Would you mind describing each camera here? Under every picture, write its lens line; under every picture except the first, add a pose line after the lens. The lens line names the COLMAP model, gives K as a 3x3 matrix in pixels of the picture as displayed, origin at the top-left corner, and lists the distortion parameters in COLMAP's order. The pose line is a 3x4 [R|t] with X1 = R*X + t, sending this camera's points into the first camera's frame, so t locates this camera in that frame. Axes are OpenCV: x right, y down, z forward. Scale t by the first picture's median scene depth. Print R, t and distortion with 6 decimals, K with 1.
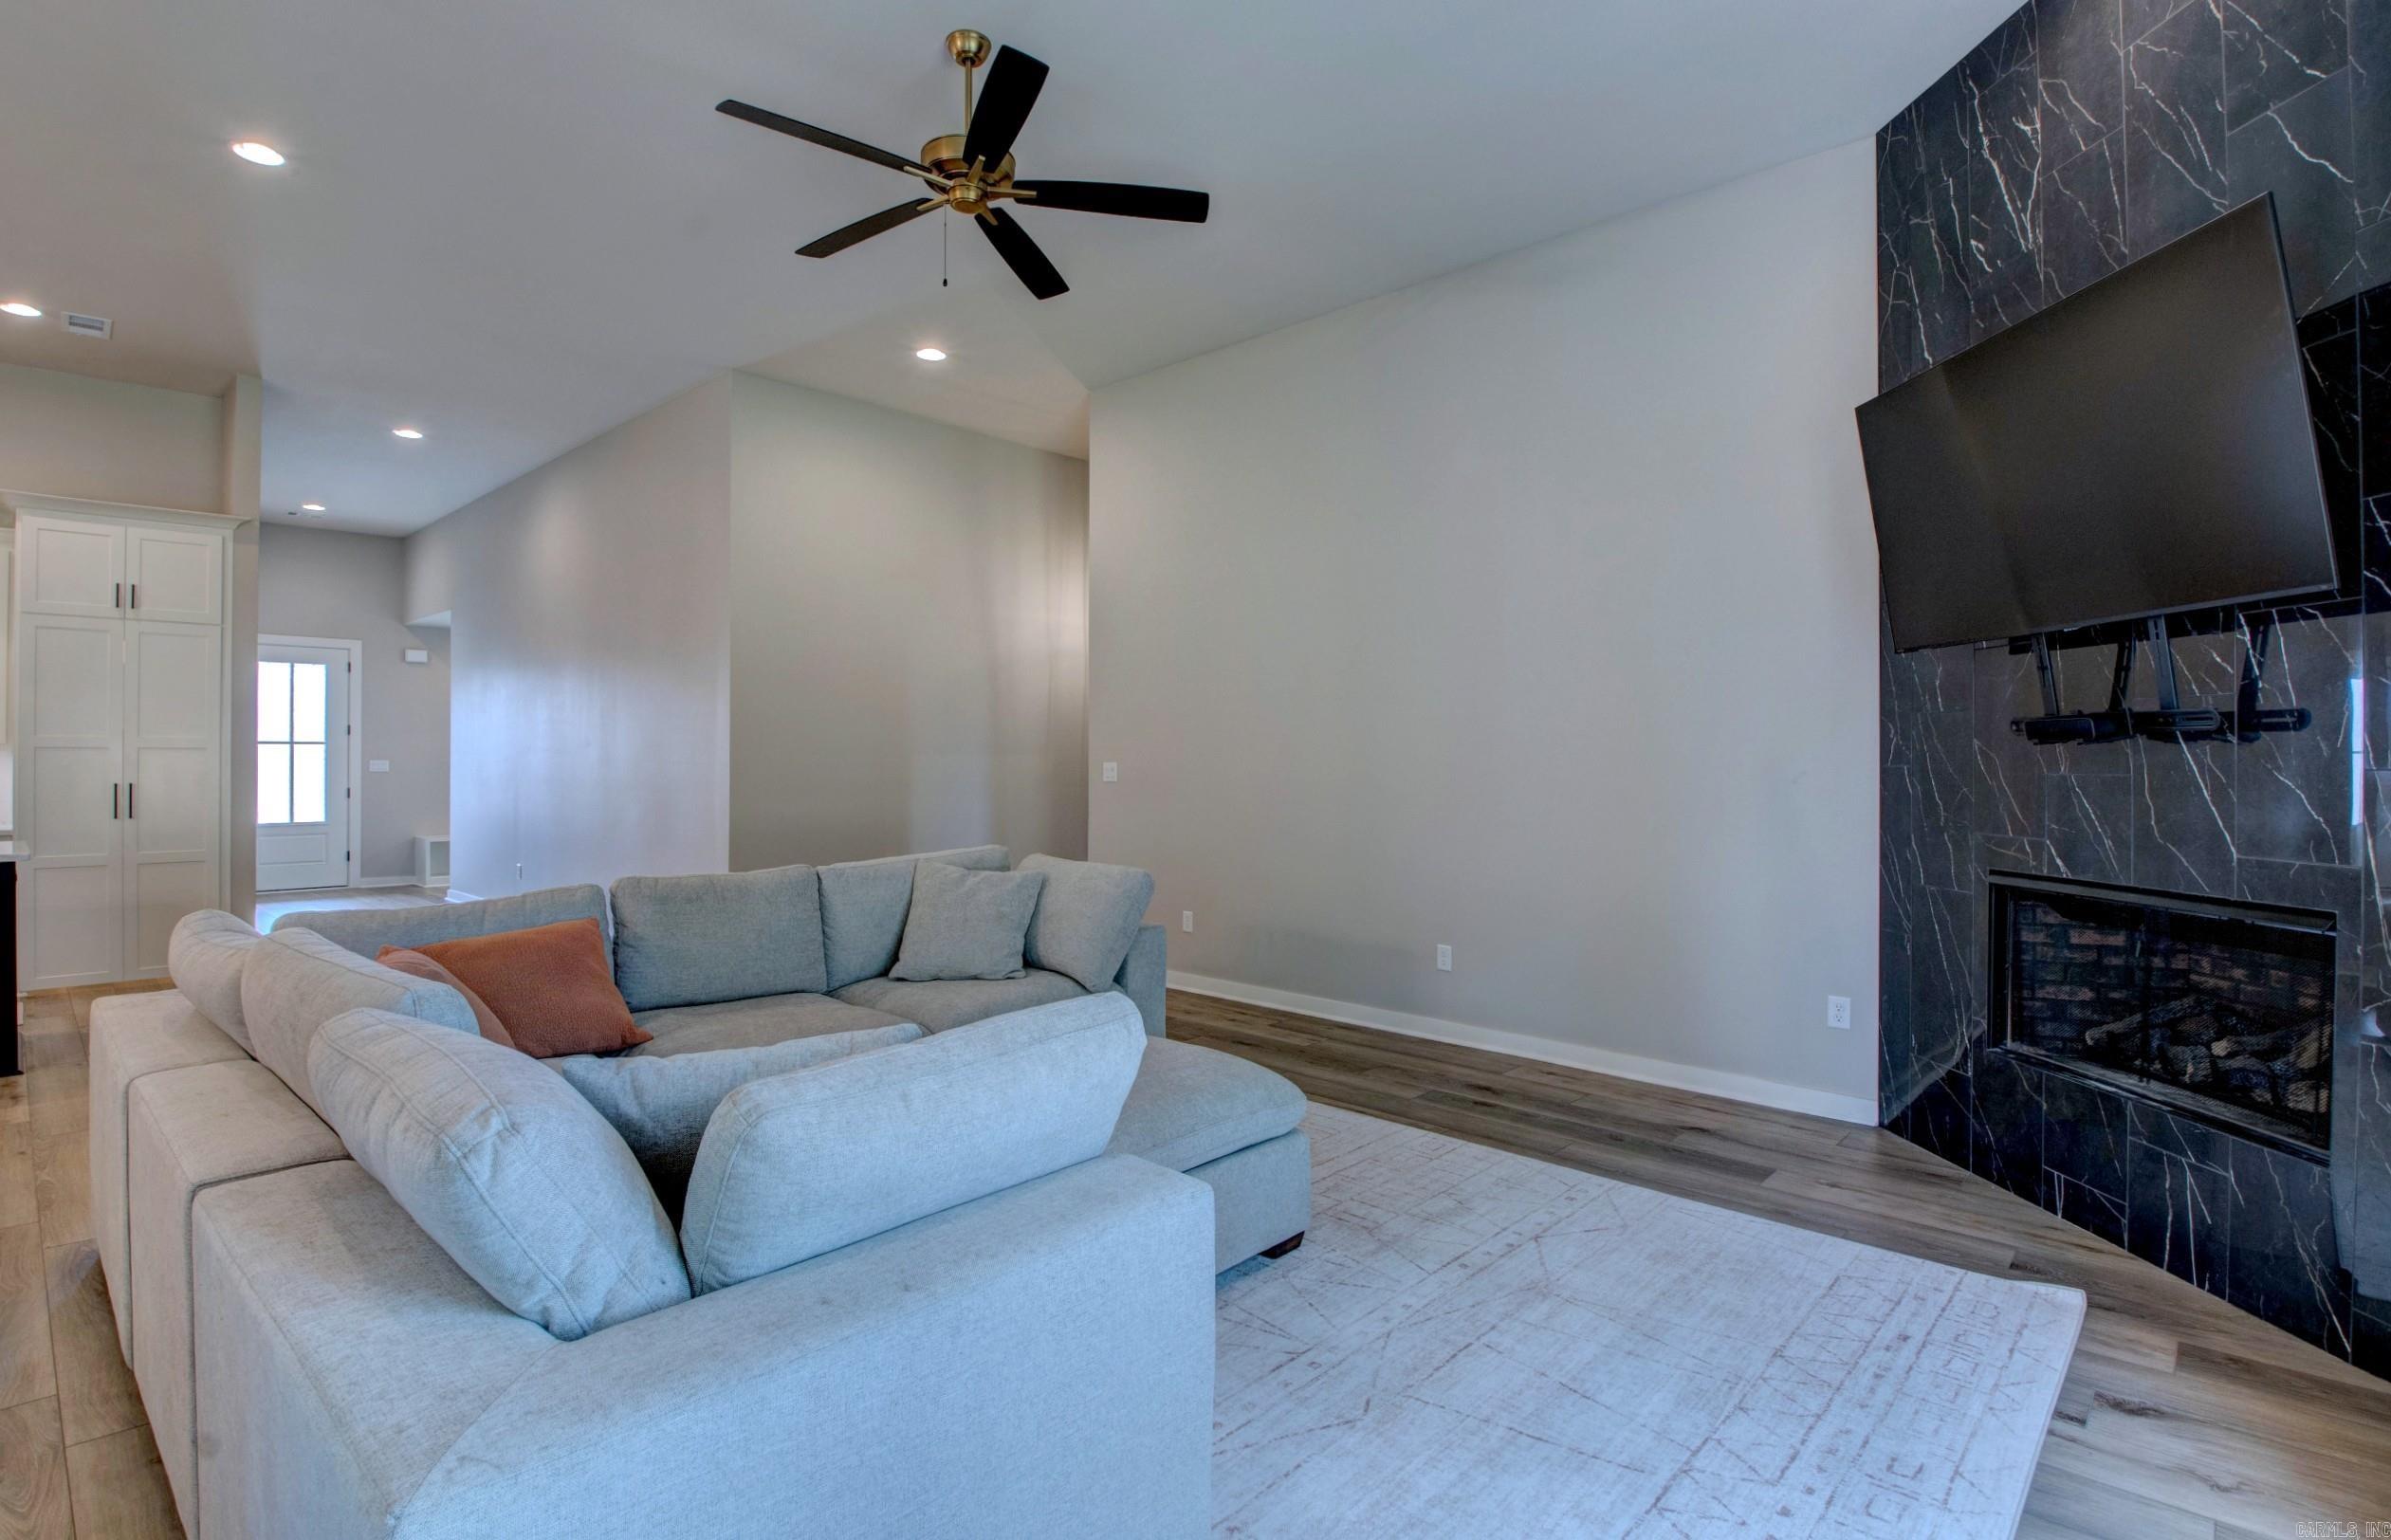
lens RADIAL K [[1119.4, 0, 1197.3], [0, 1119.4, 762.4], [0, 0, 1]] dist [-0.000011, -0.015606]
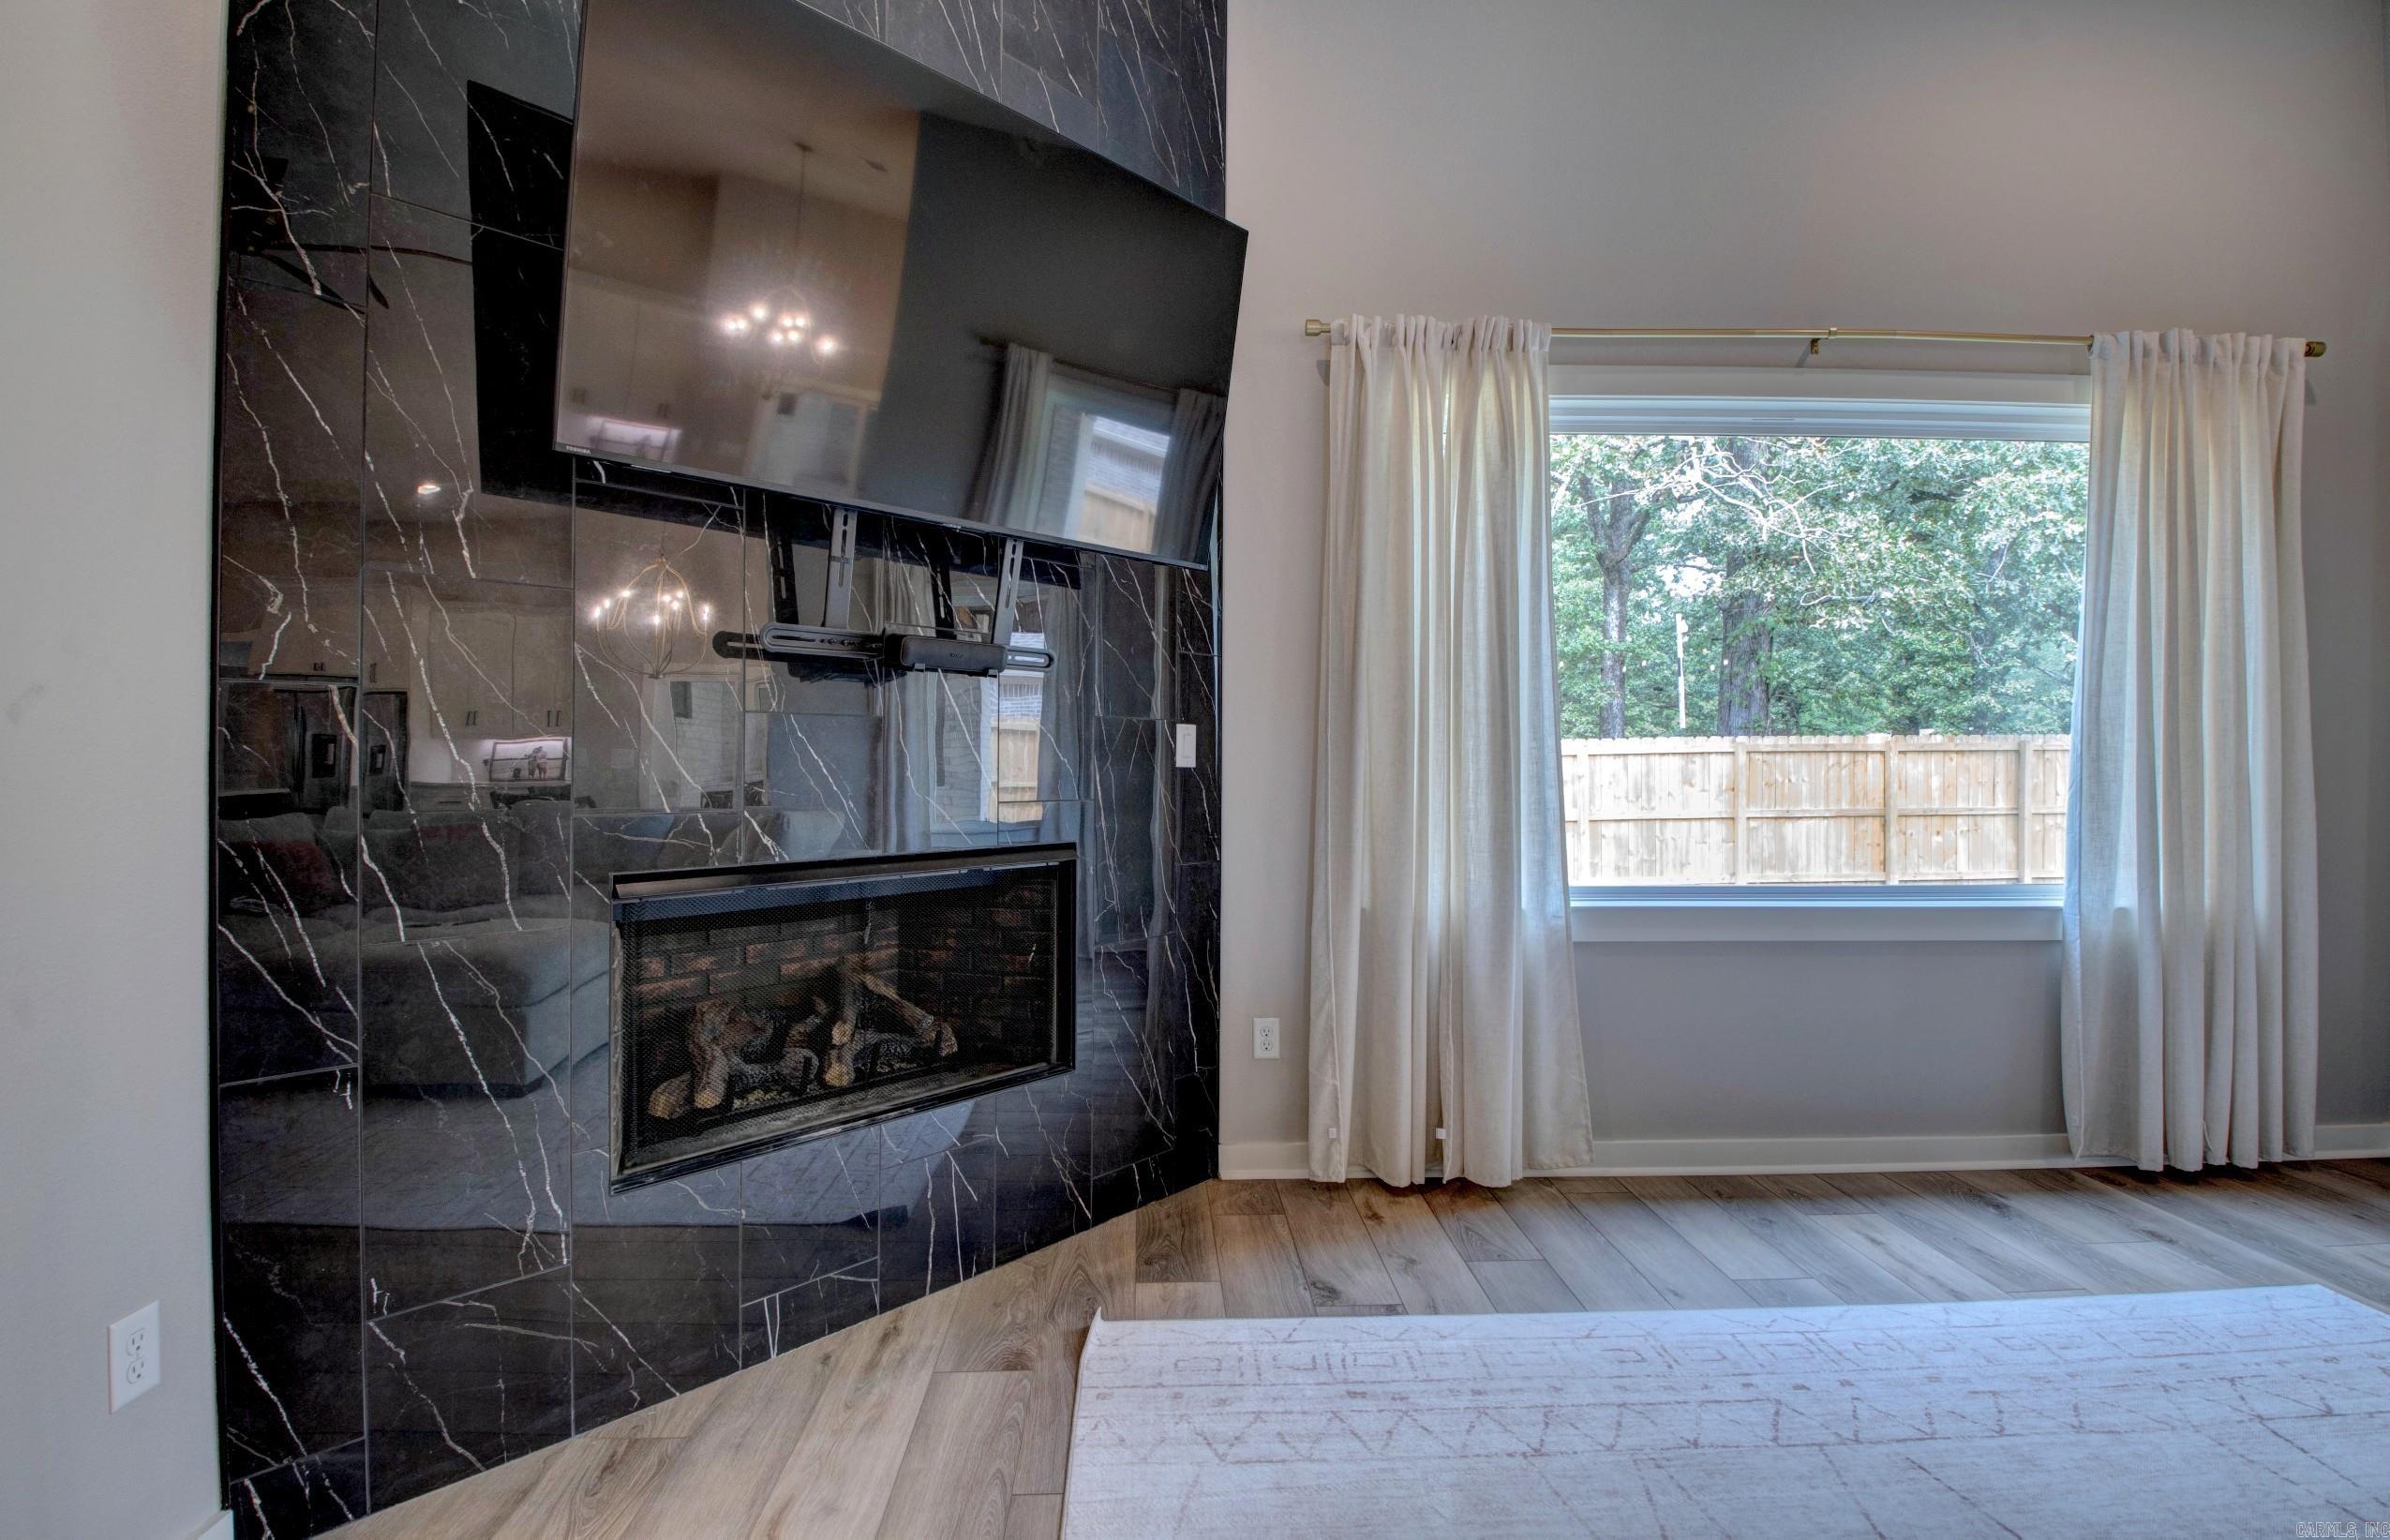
lens RADIAL K [[1119.1, 0, 1189.9], [0, 1119.1, 753.9], [0, 0, 1]] dist [-0.000011, -0.015606]
pose [[-0.706214, -0.002630, 0.707994, 0.085890], [-0.004708, 0.999988, -0.000982, 0.028878], [-0.707983, -0.004027, -0.706218, 1.031561]]
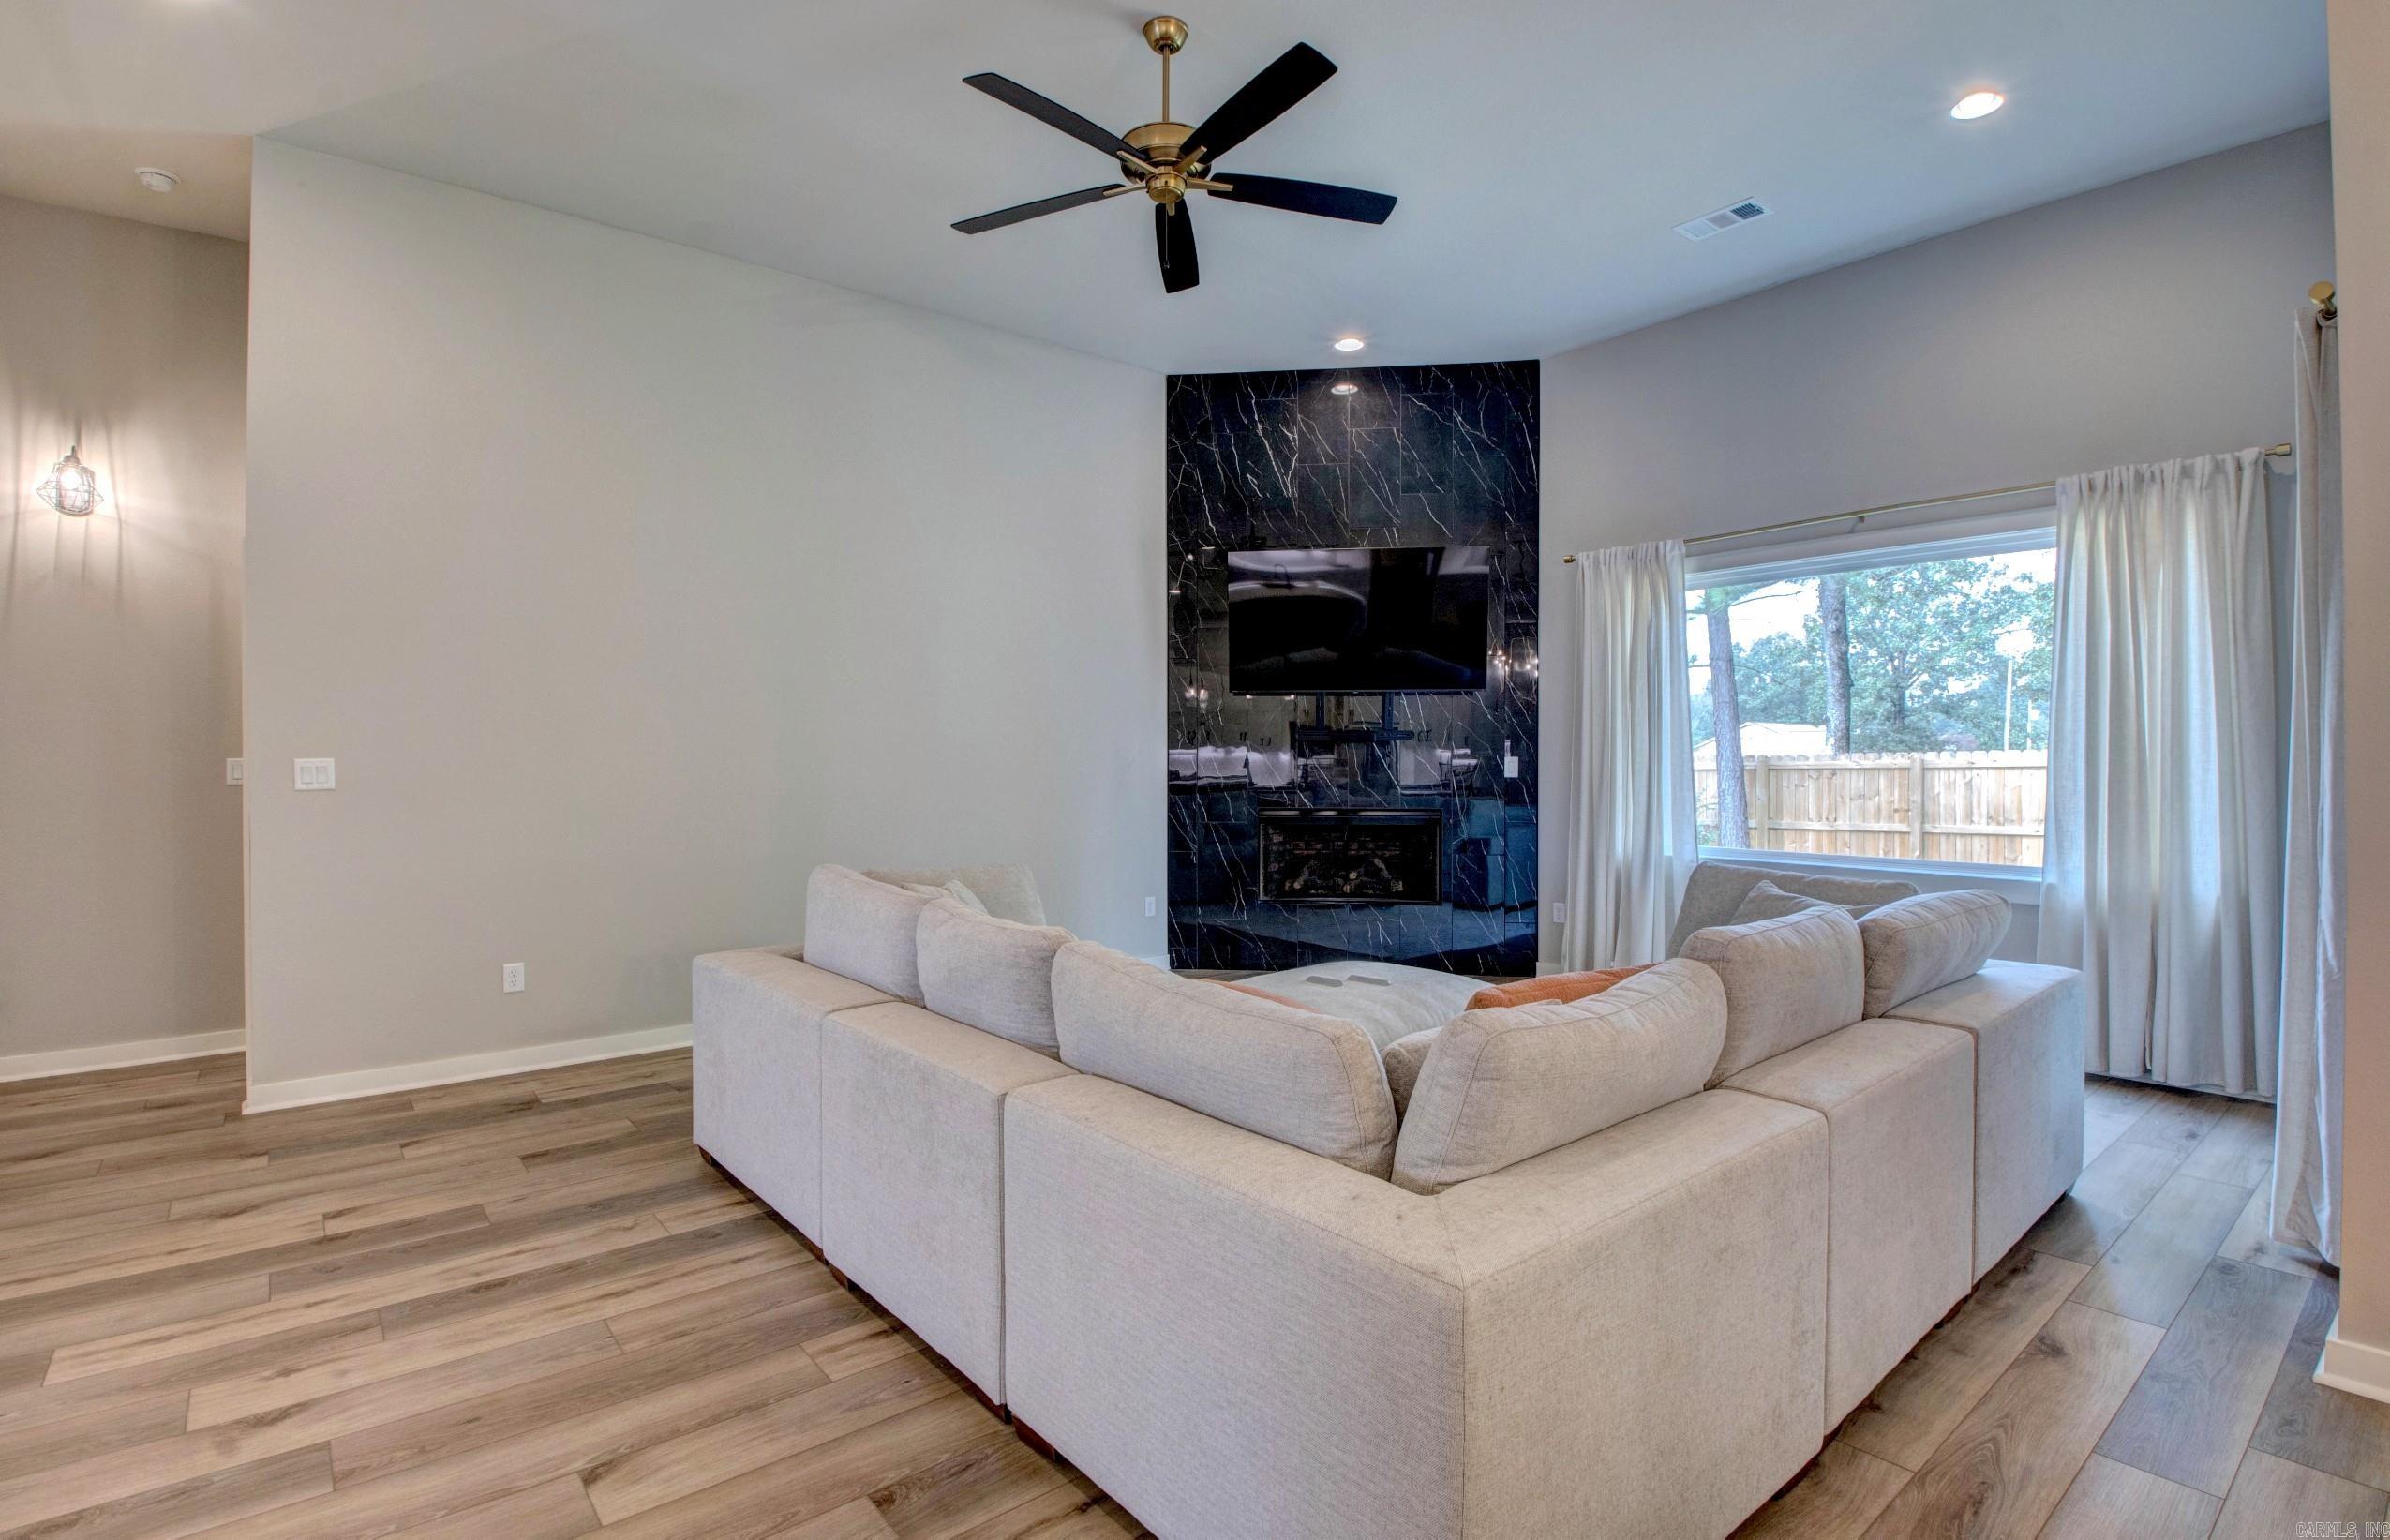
lens RADIAL K [[1119.1, 0, 1176.5], [0, 1119.1, 756.2], [0, 0, 1]] dist [-0.000011, -0.015606]
pose [[0.145395, -0.003660, 0.989367, -1.036983], [0.007205, 0.999971, 0.002640, -0.002290], [-0.989347, 0.006745, 0.145418, 0.744296]]
